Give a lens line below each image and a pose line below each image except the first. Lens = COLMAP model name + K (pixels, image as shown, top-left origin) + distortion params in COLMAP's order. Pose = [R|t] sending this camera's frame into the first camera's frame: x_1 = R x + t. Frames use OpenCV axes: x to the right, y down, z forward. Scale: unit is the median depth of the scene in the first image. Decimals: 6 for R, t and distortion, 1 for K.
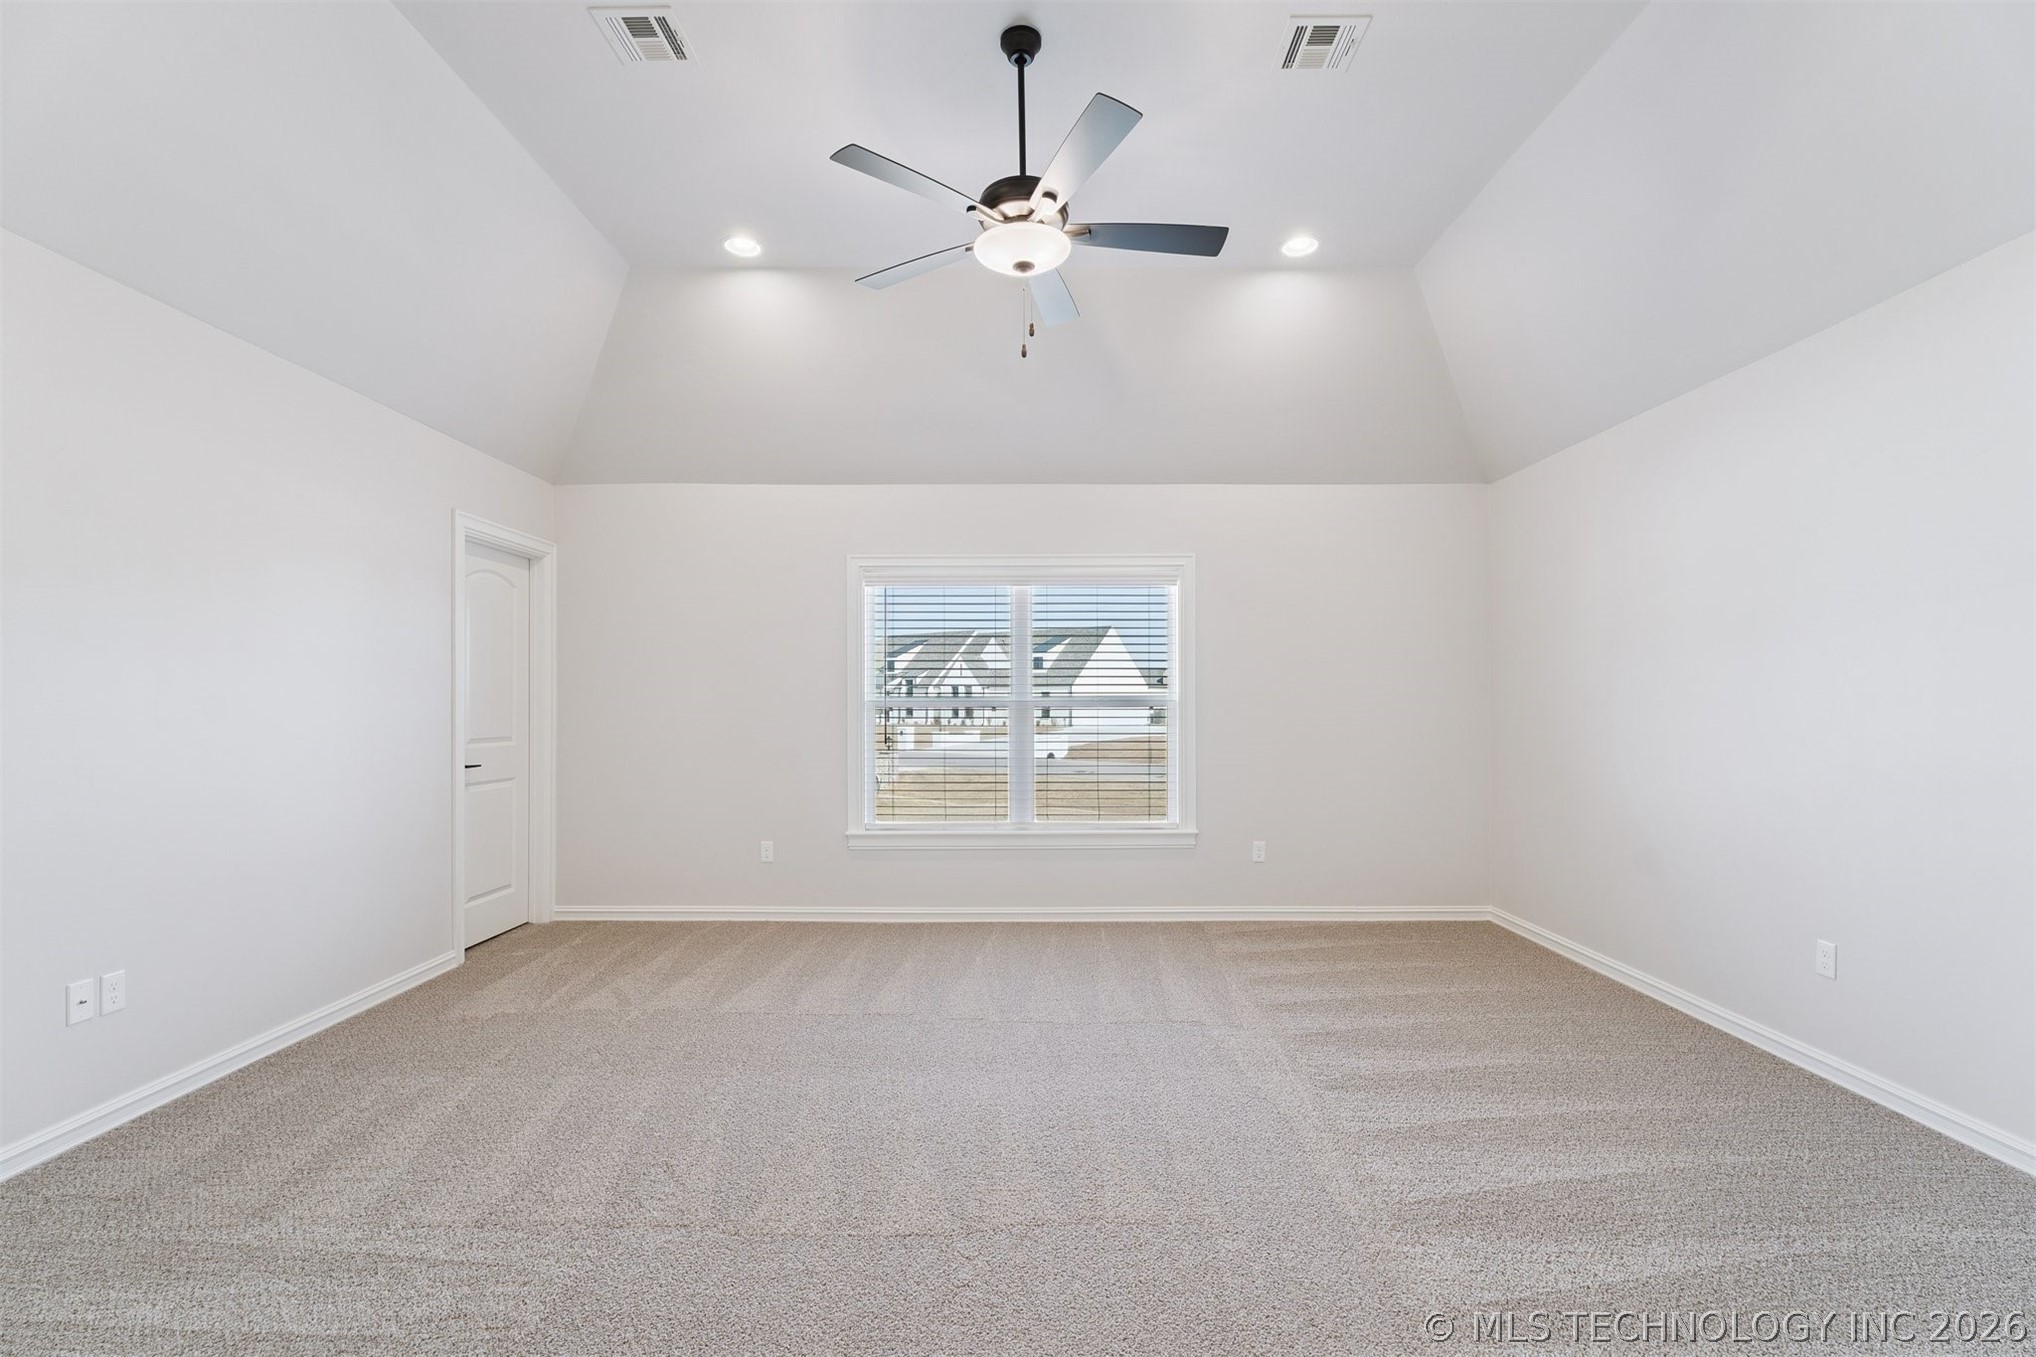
lens RADIAL K [[907.9, 0, 1019.2], [0, 907.9, 700.5], [0, 0, 1]] dist [0.000938, 0.000490]
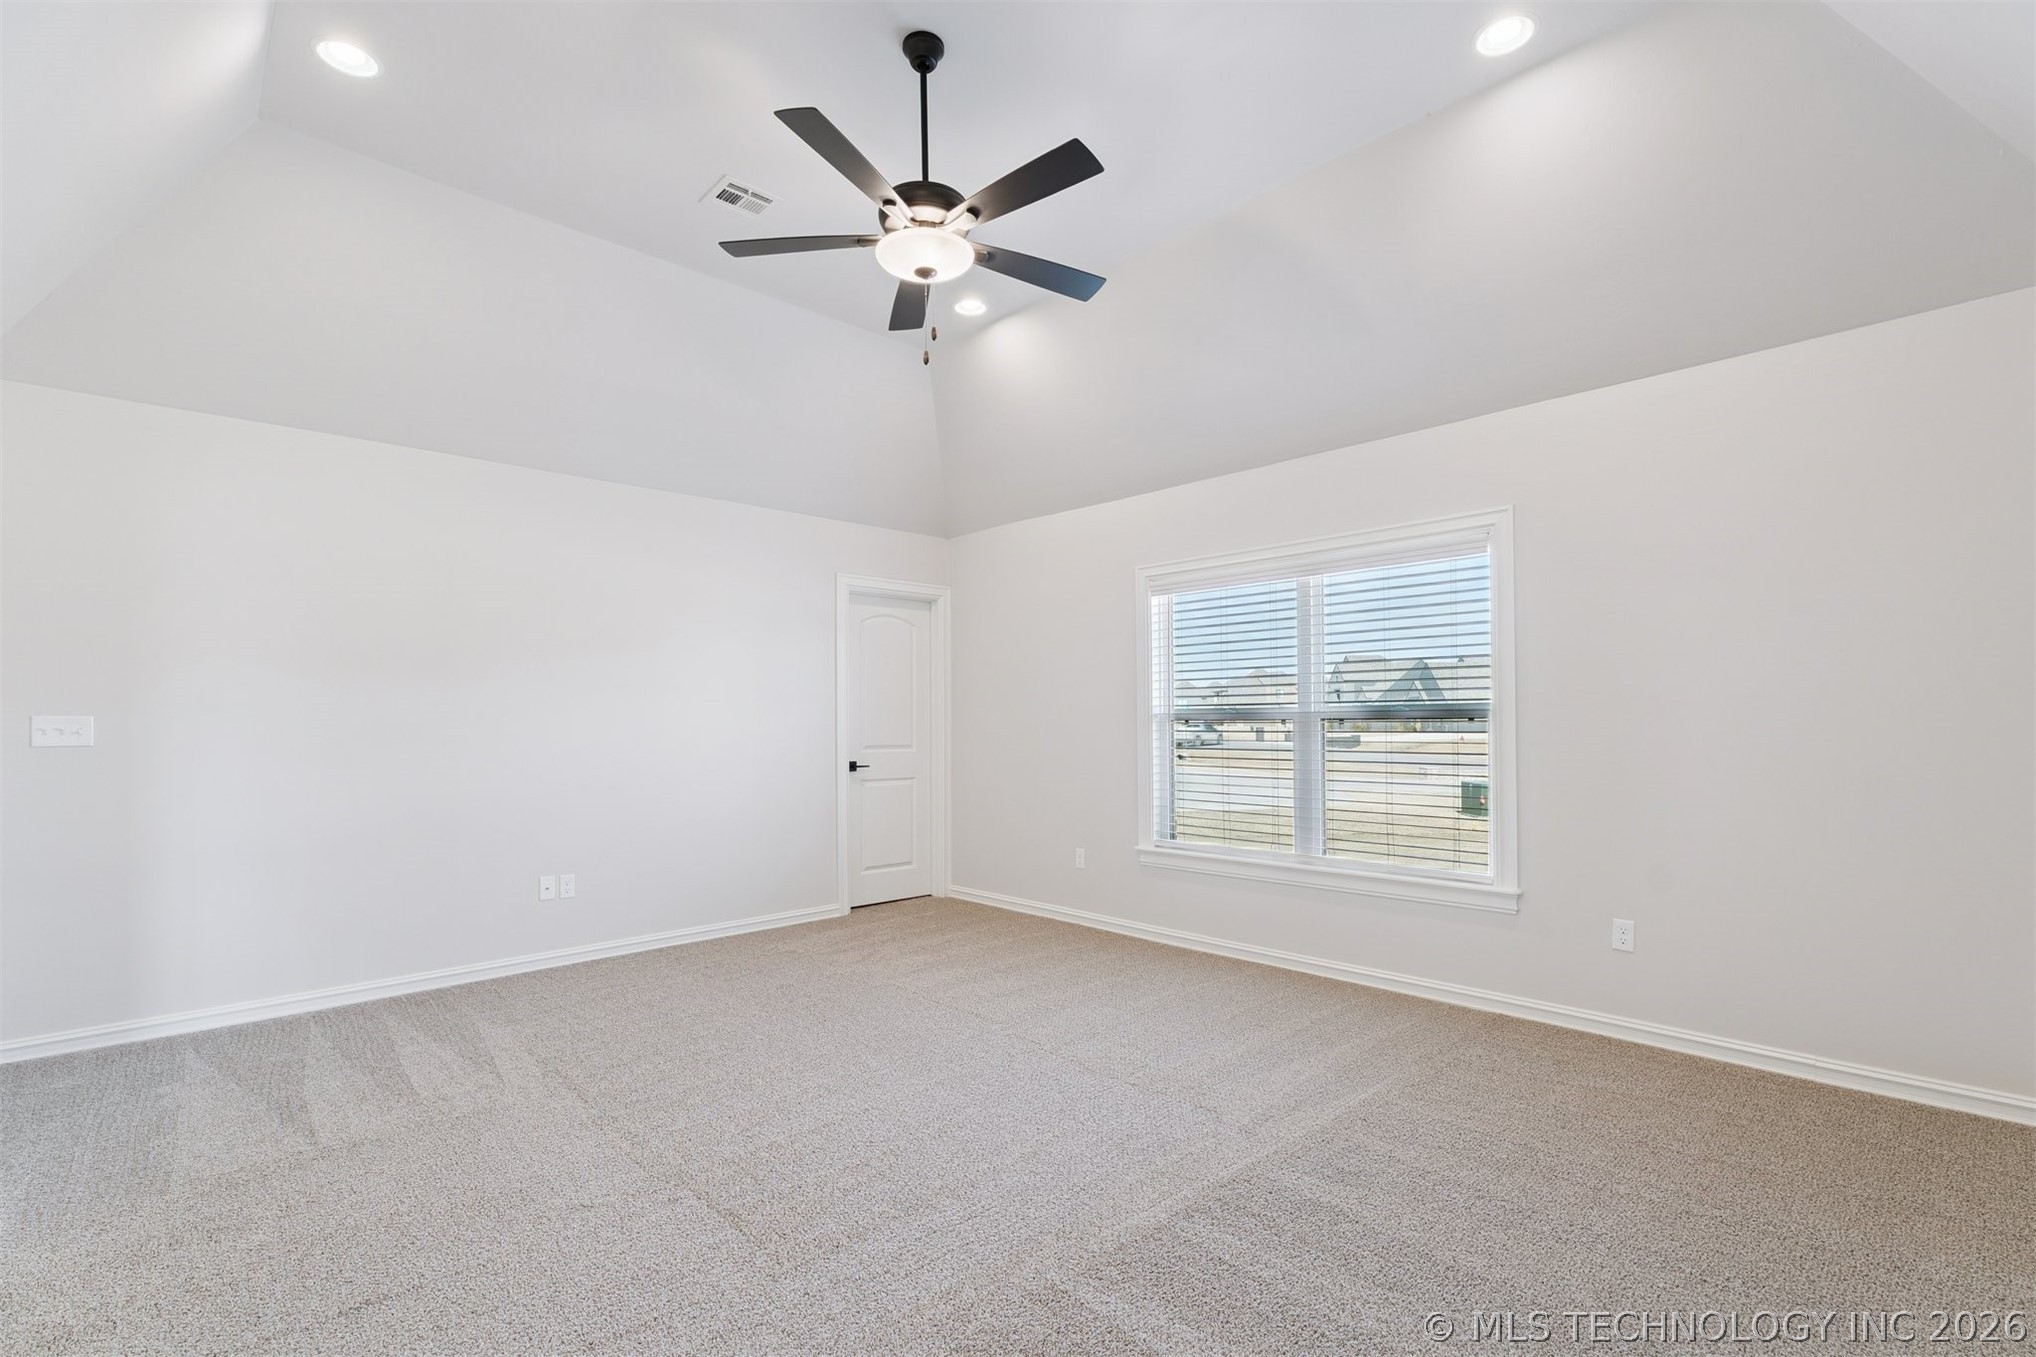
lens RADIAL K [[922.0, 0, 1021.8], [0, 922.0, 710.0], [0, 0, 1]] dist [0.000486, 0.000073]
pose [[0.693869, -0.011459, -0.720010, 0.494396], [0.006701, 0.999933, -0.009456, 0.005298], [0.720070, 0.001736, 0.693899, 0.235085]]
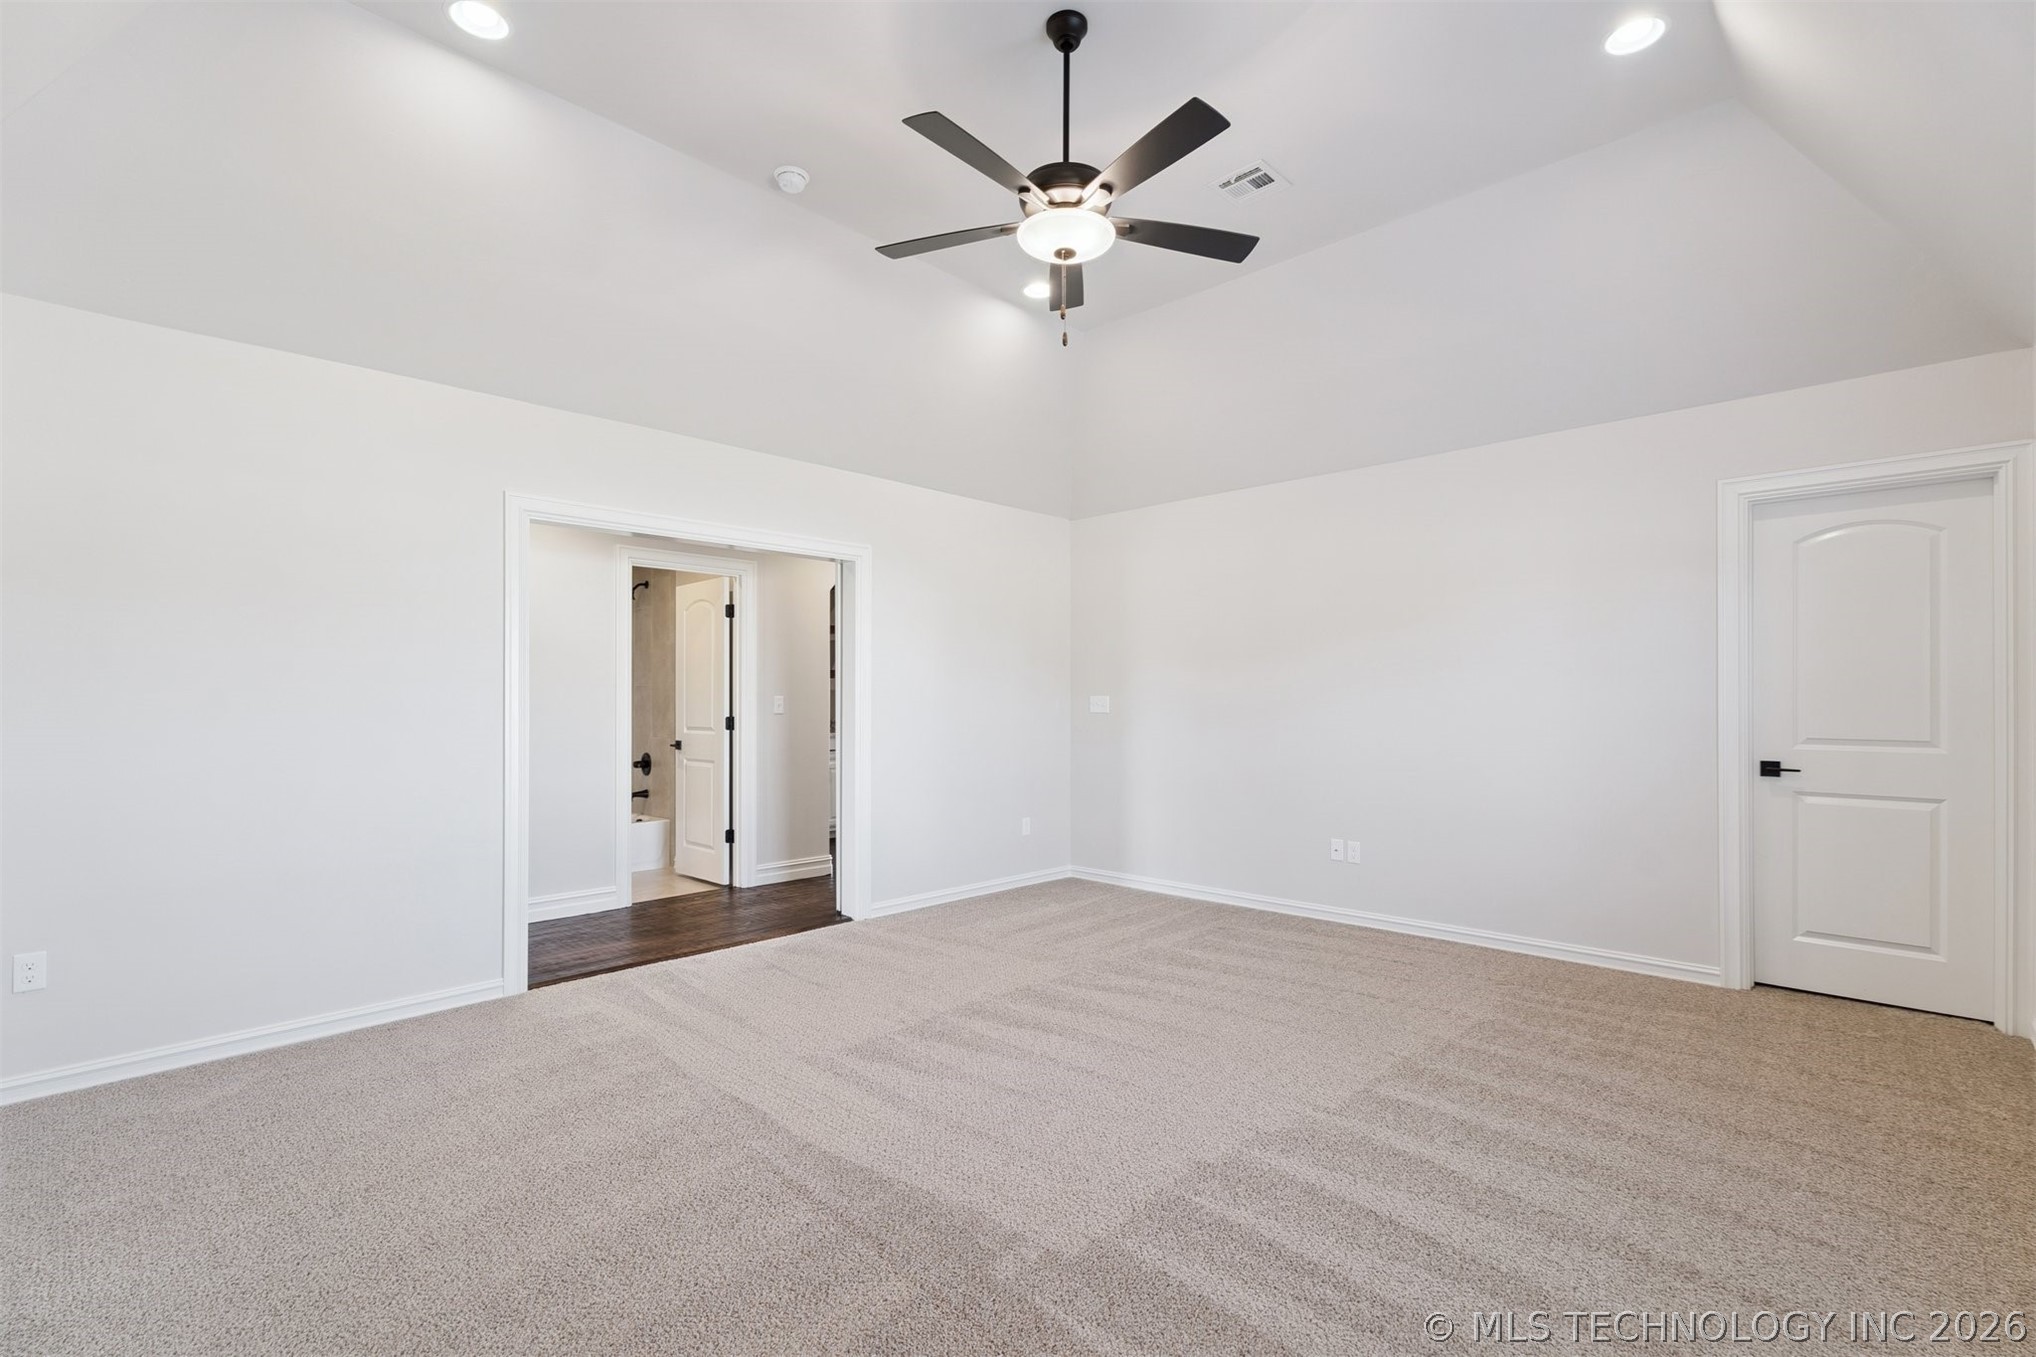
lens RADIAL K [[907.9, 0, 1019.2], [0, 907.9, 700.5], [0, 0, 1]] dist [0.000938, 0.000490]
pose [[-0.682396, 0.000251, -0.730982, 0.473905], [0.003793, 0.999988, -0.003197, 0.008103], [0.730973, -0.004954, -0.682389, 1.016521]]
